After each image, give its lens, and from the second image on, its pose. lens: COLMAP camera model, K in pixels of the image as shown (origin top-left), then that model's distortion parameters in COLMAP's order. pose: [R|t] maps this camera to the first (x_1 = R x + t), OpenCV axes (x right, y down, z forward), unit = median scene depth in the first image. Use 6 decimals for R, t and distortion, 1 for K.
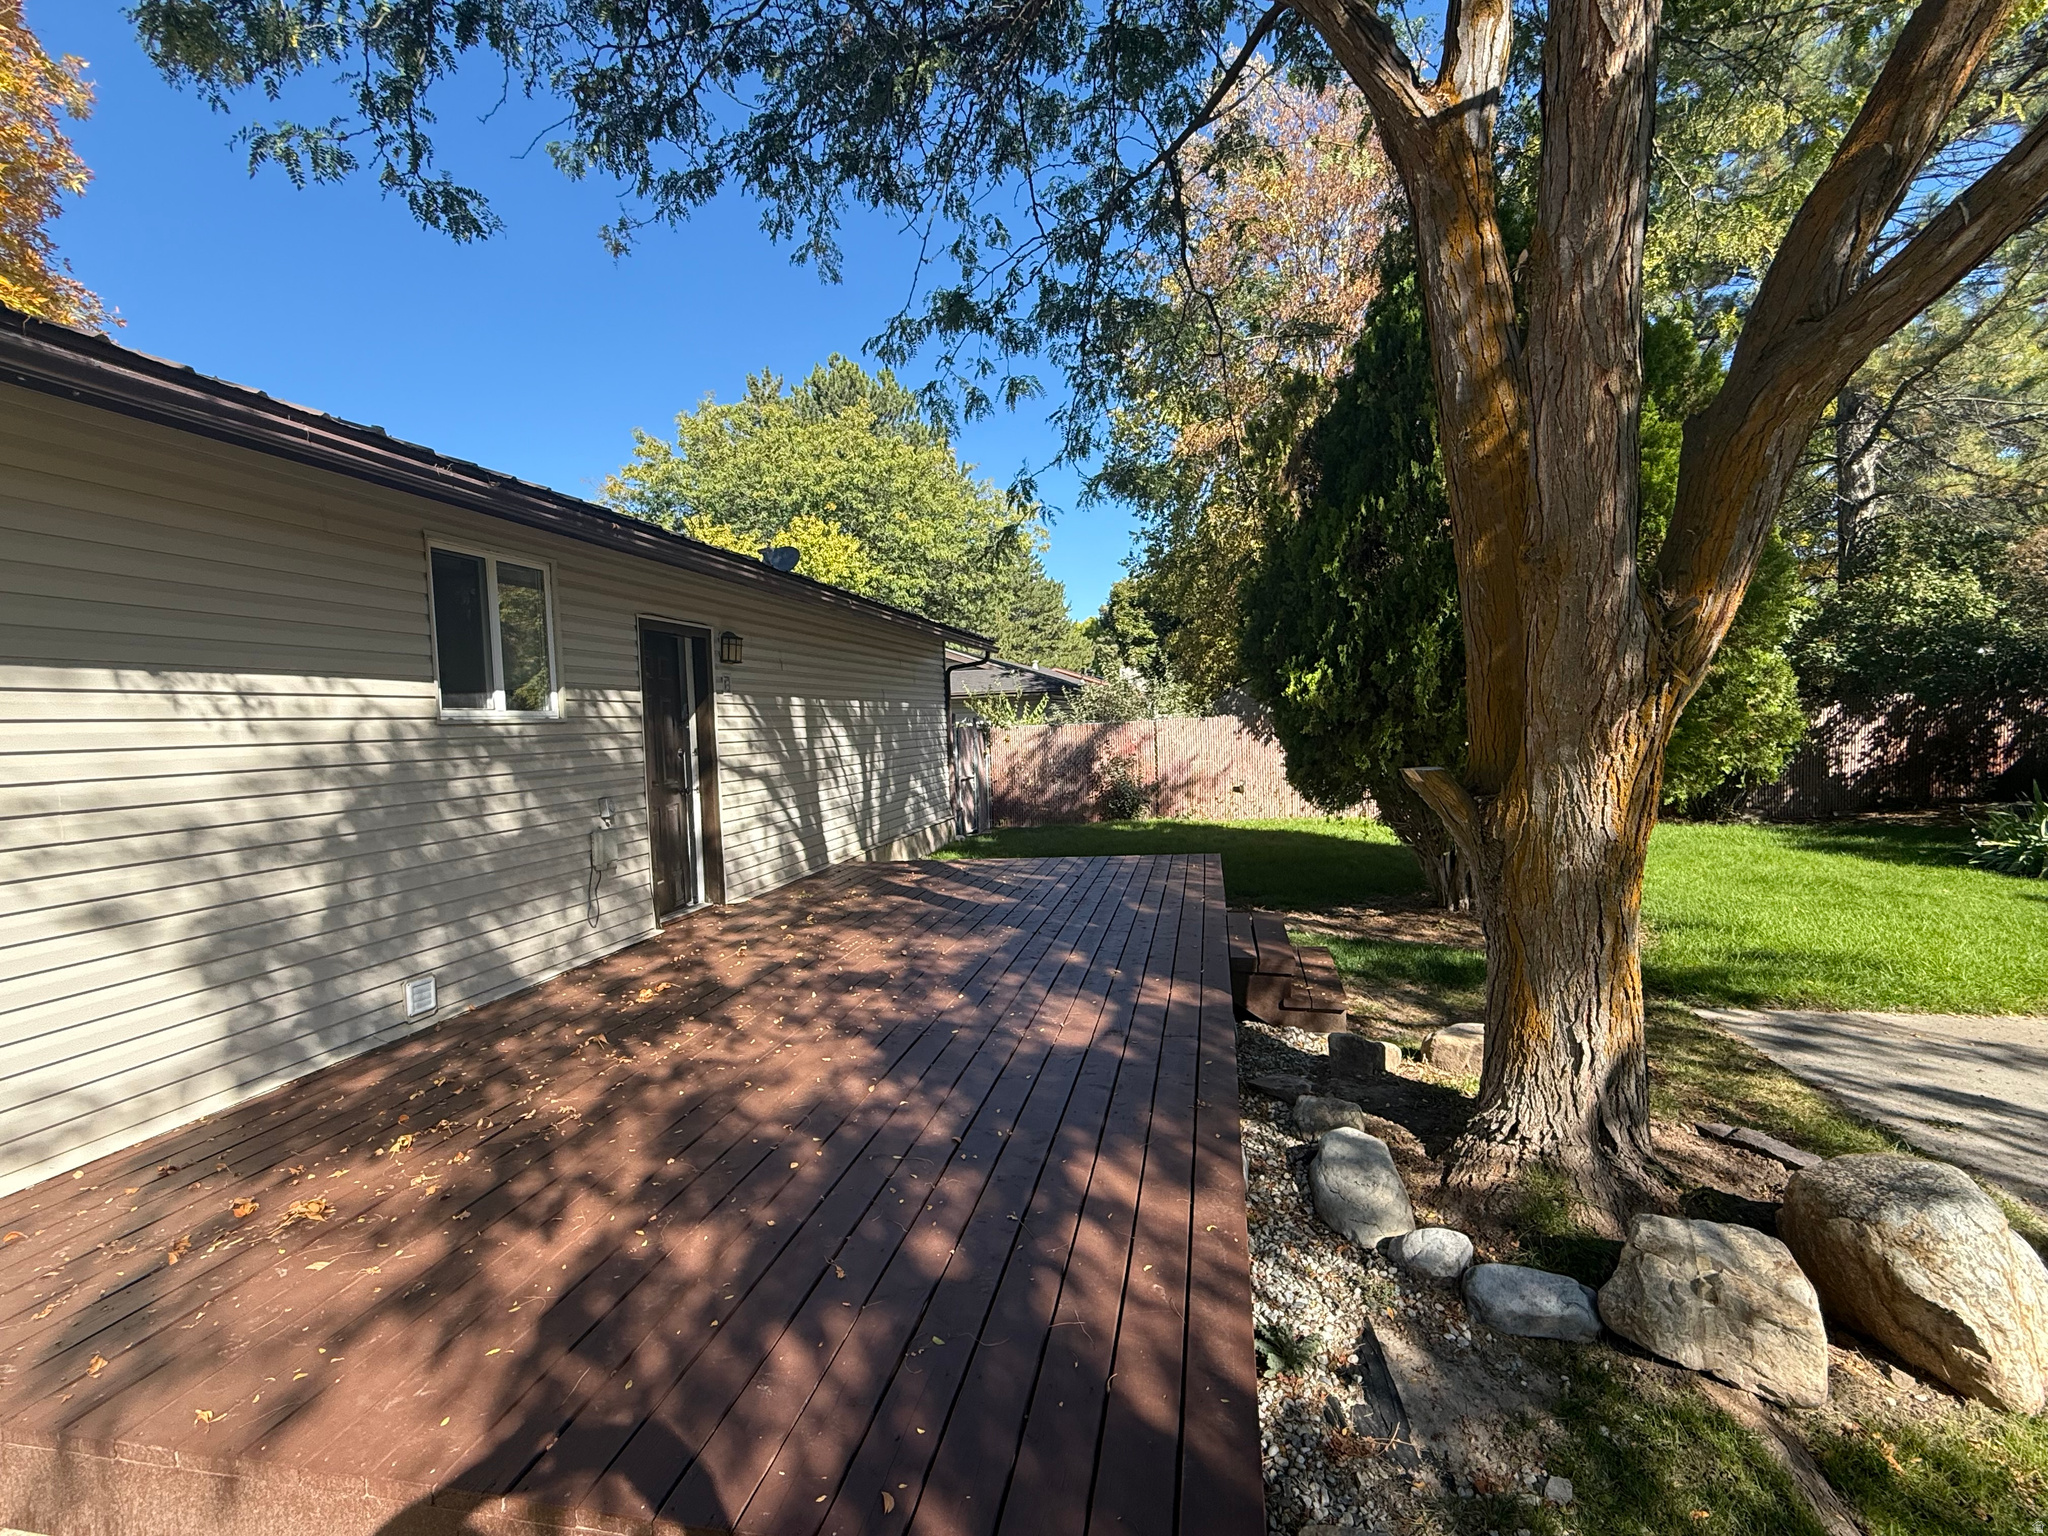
lens RADIAL K [[936.3, 0, 1021.5], [0, 936.3, 771.2], [0, 0, 1]] dist [-0.000258, -0.000059]
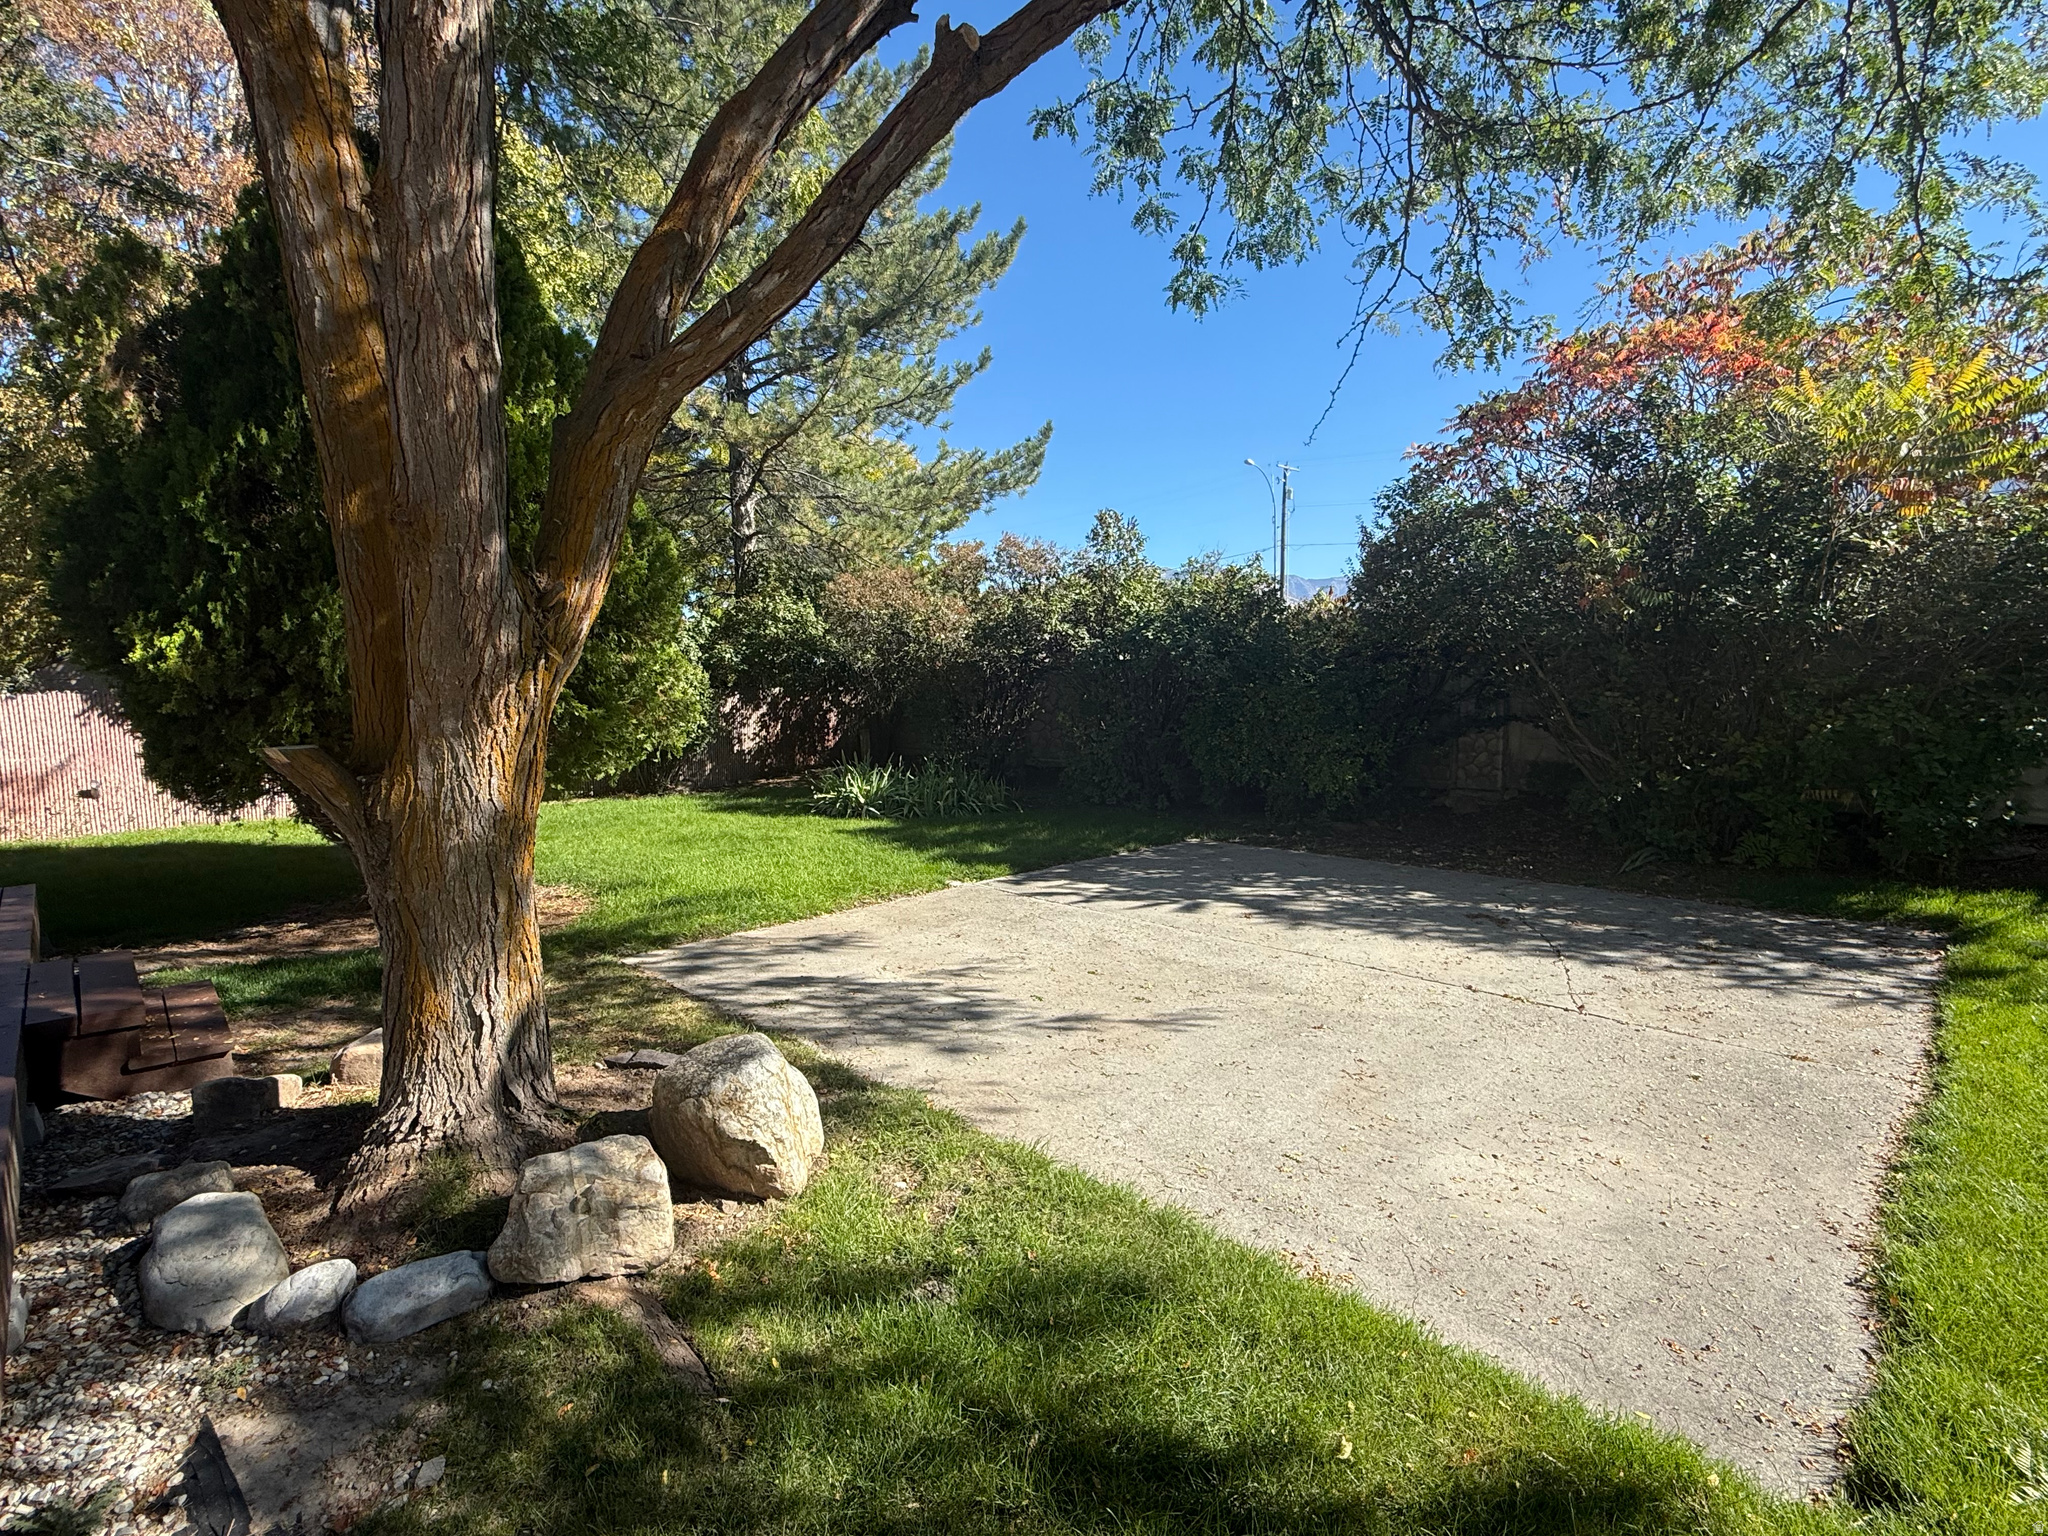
lens RADIAL K [[936.3, 0, 1027.6], [0, 936.3, 774.7], [0, 0, 1]] dist [-0.000258, -0.000059]
pose [[0.541791, -0.047658, 0.839161, 0.063891], [0.033468, 0.998823, 0.035117, 0.012905], [-0.839847, 0.009059, 0.542748, -0.032192]]
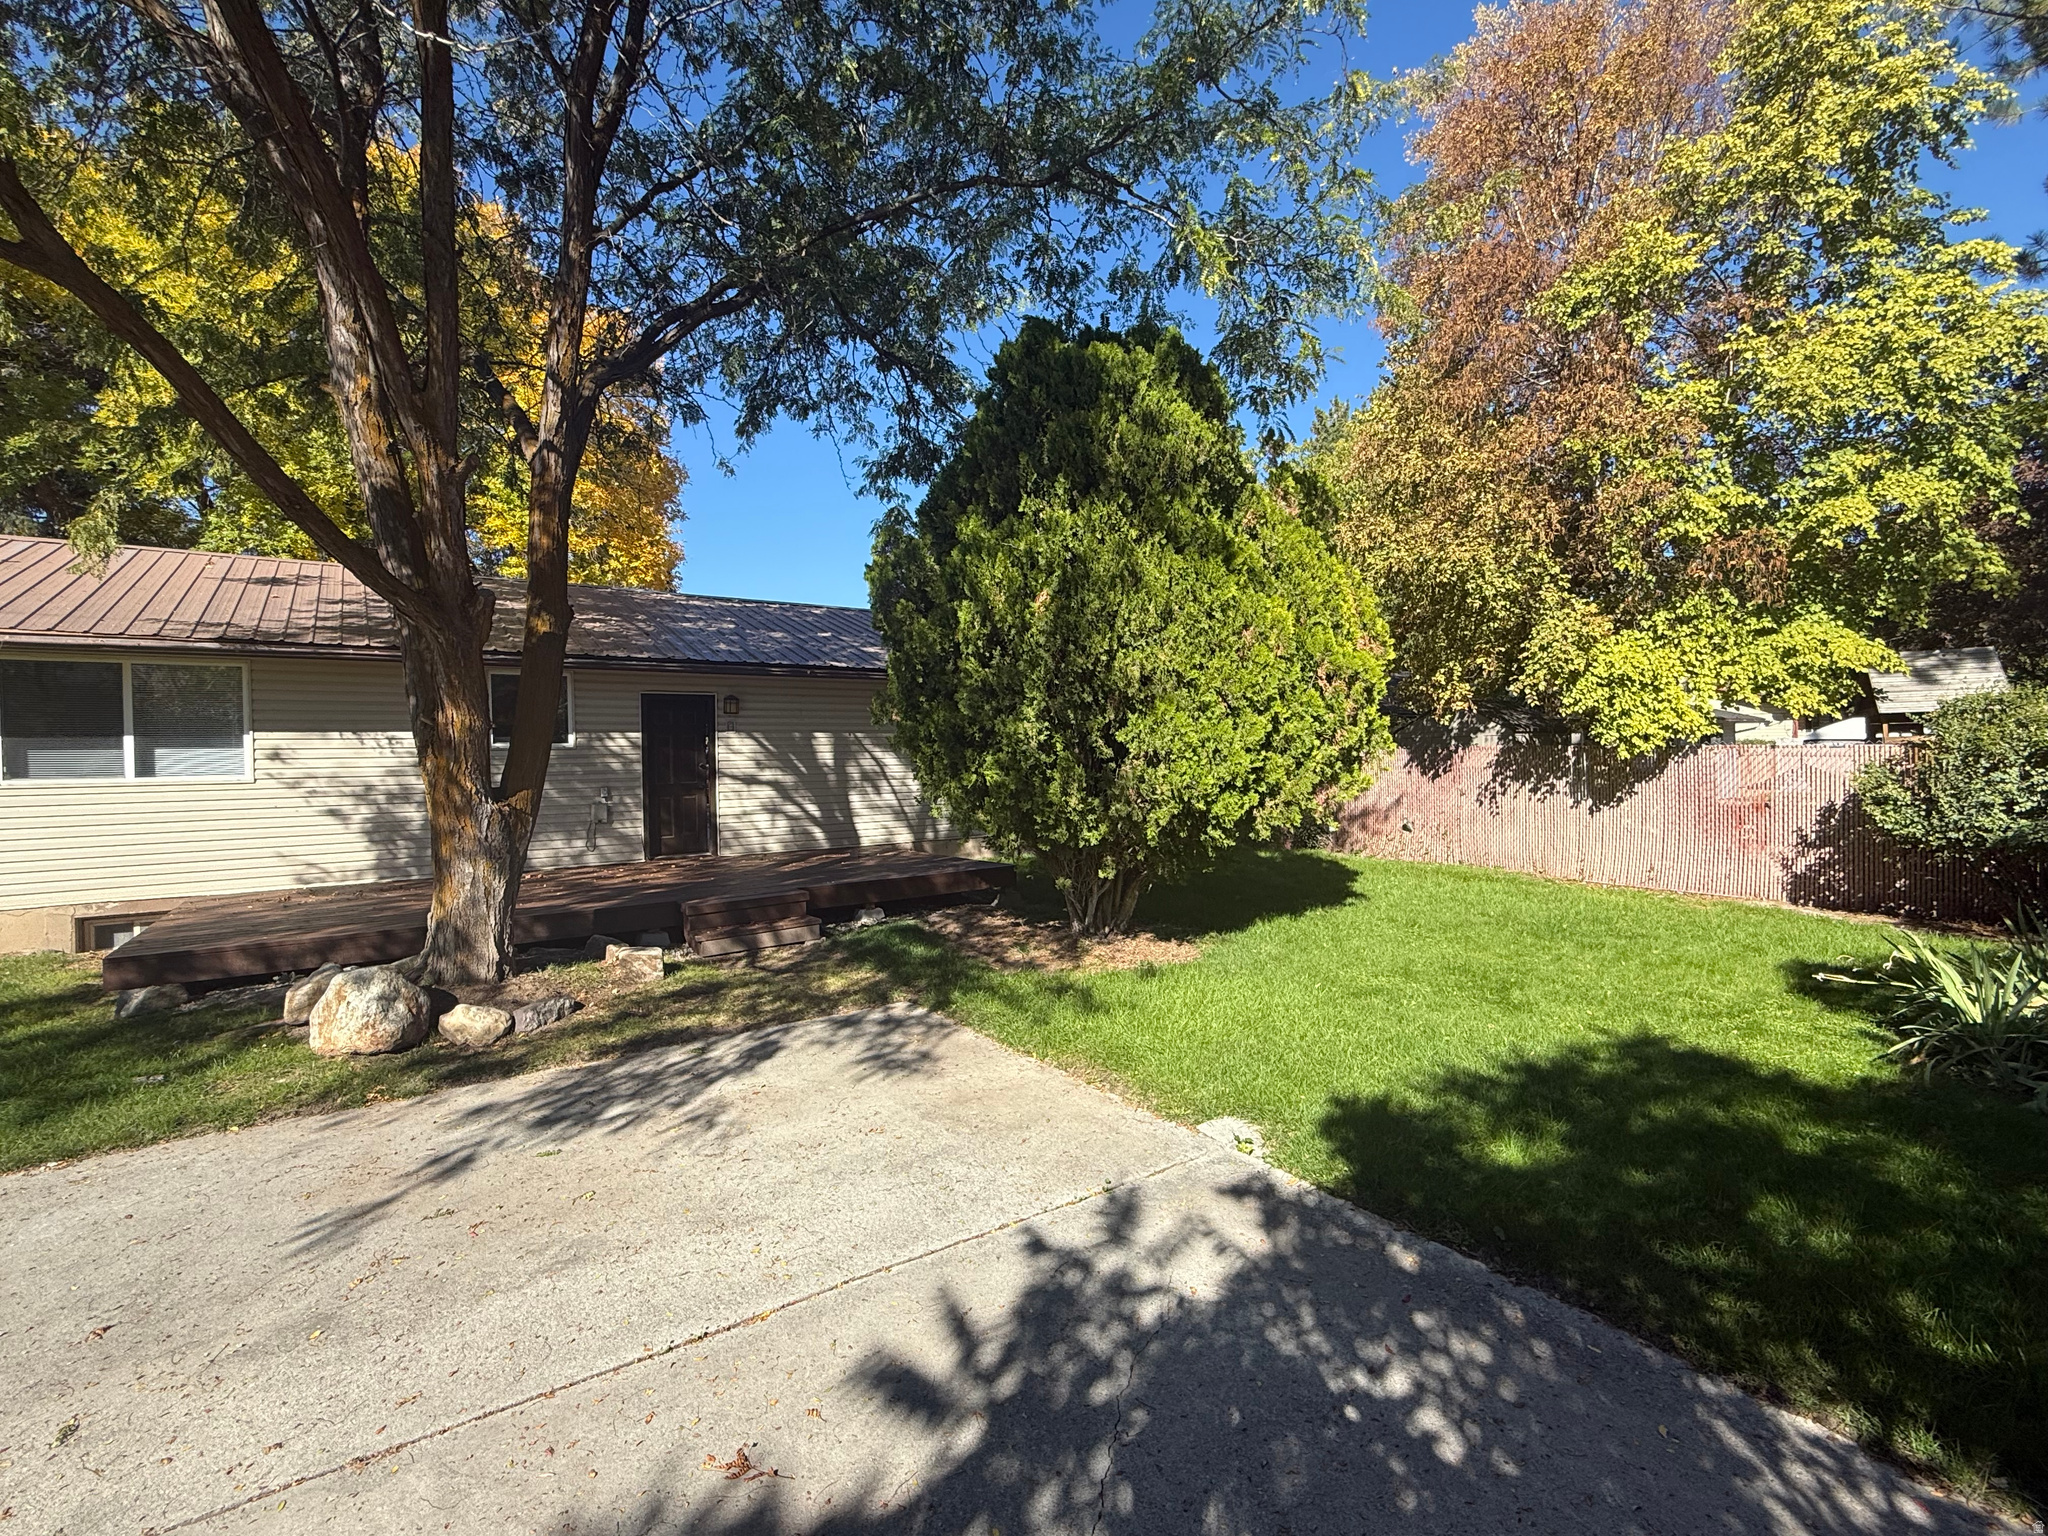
lens RADIAL K [[936.3, 0, 1023.4], [0, 936.3, 766.1], [0, 0, 1]] dist [-0.000258, -0.000059]
pose [[0.720860, 0.035230, -0.692185, 2.241145], [-0.048850, 0.998806, -0.000038, -0.086208], [0.691358, 0.033840, 0.721720, 0.269317]]
